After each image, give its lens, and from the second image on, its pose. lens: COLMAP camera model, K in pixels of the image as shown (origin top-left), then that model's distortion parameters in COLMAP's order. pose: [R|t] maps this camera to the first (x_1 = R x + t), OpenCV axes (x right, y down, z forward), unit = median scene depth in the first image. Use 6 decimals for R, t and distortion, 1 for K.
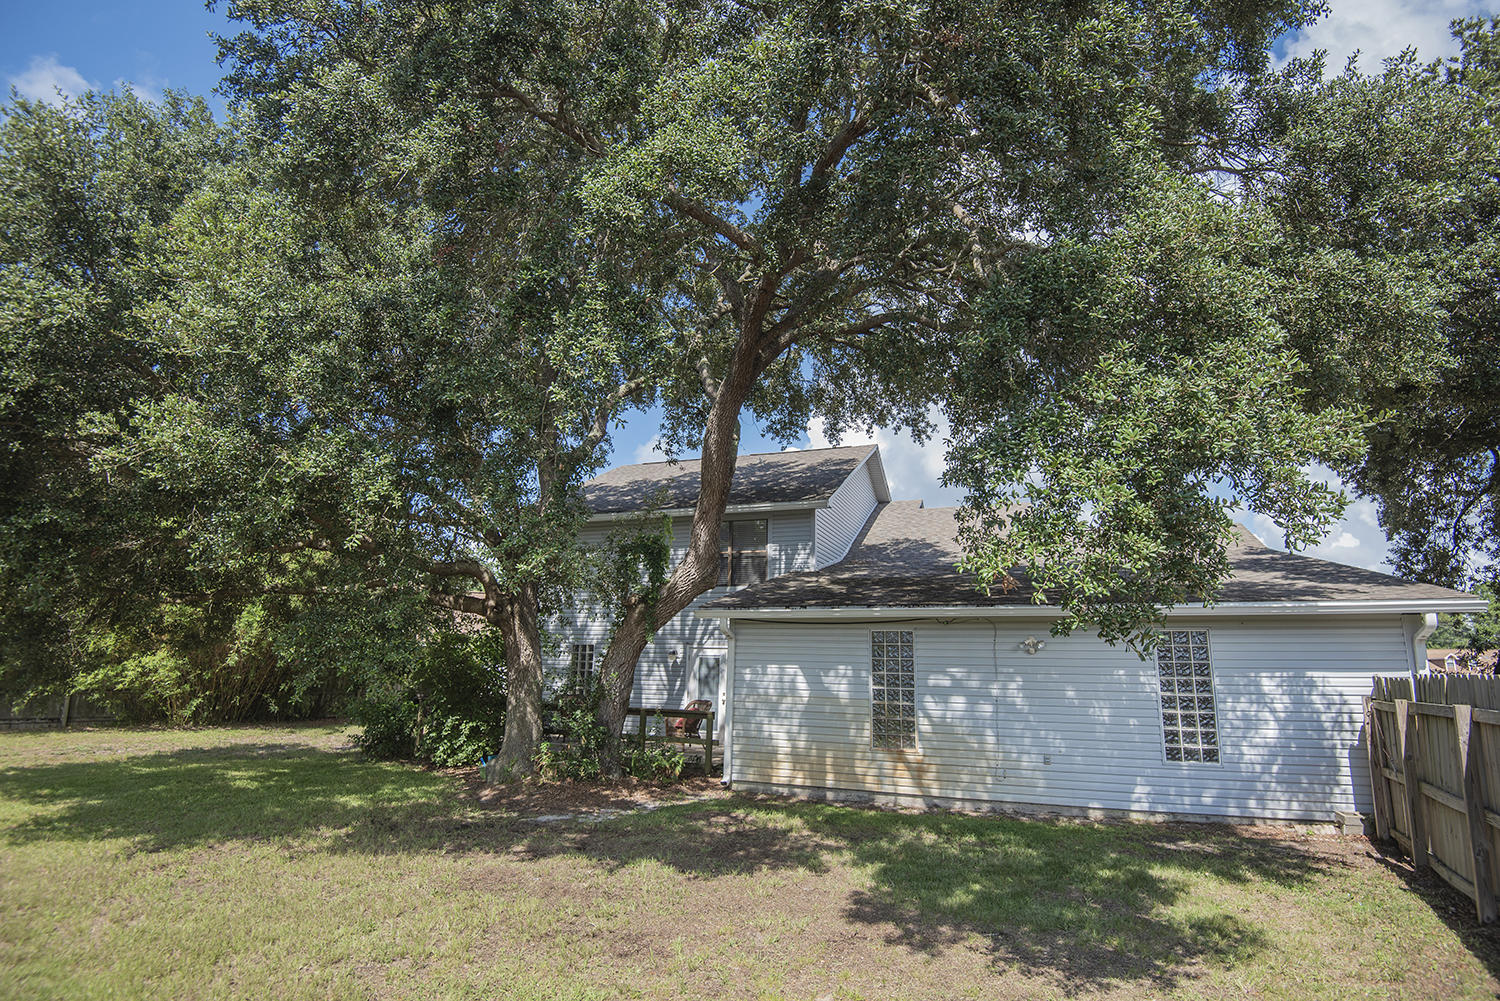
lens RADIAL K [[738.2, 0, 750.7], [0, 738.2, 492.0], [0, 0, 1]] dist [-0.033919, -0.000517]
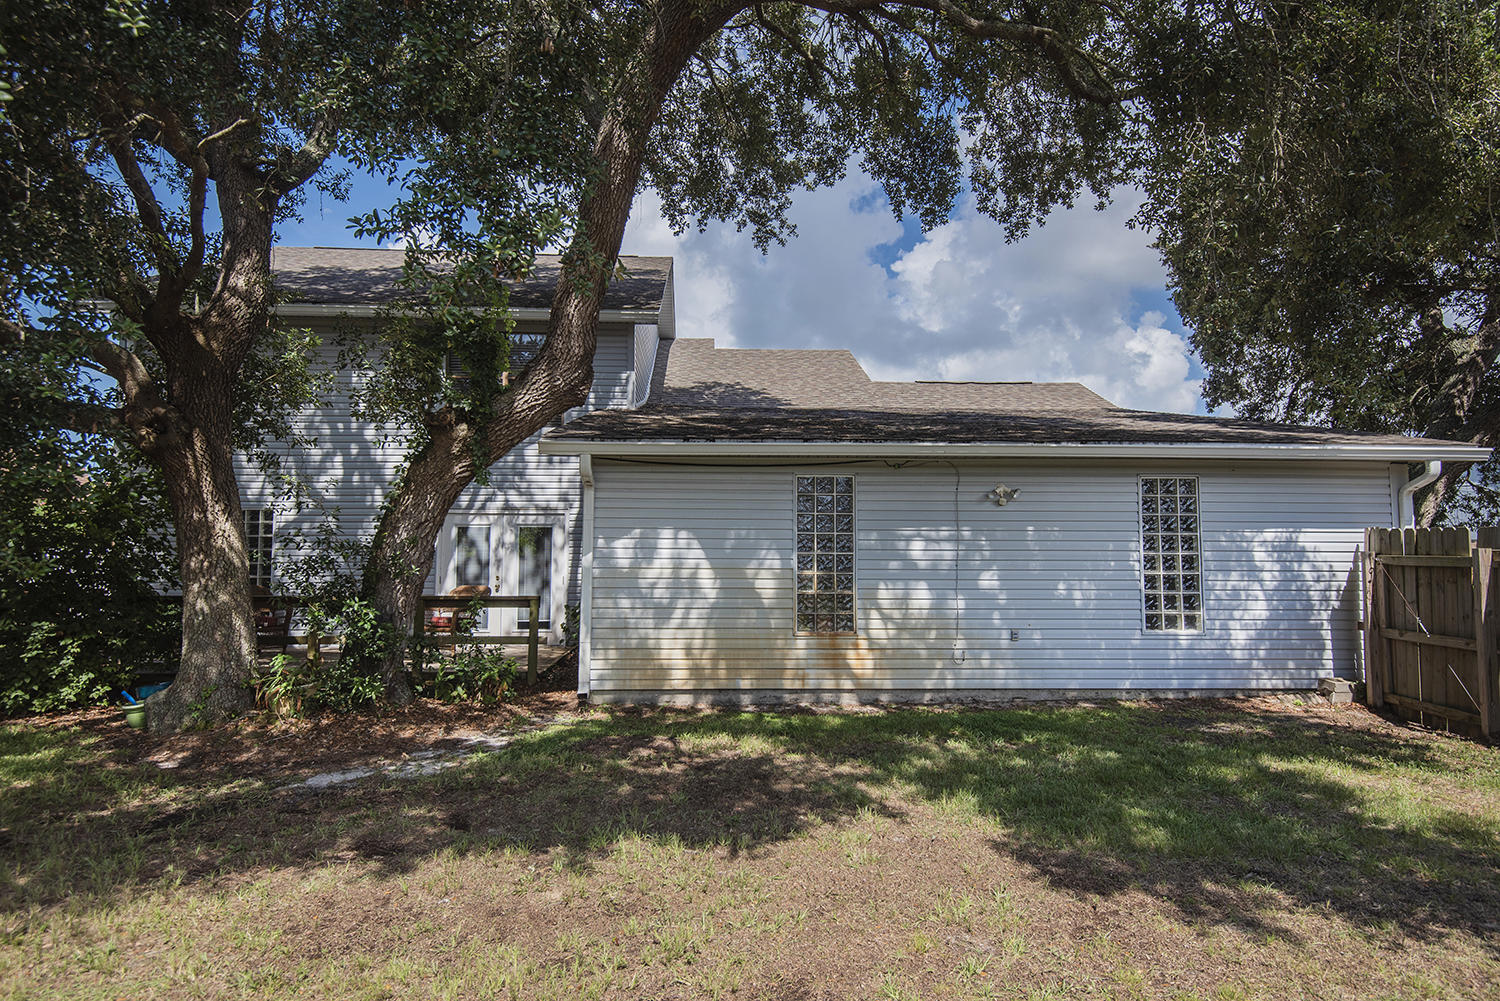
lens RADIAL K [[840.7, 0, 751.0], [0, 840.7, 507.0], [0, 0, 1]] dist [0.003534, -0.002220]
pose [[0.916989, 0.003251, 0.398899, -0.230693], [-0.073429, 0.984255, 0.160777, 0.101056], [-0.392096, -0.176722, 0.902790, 0.307037]]
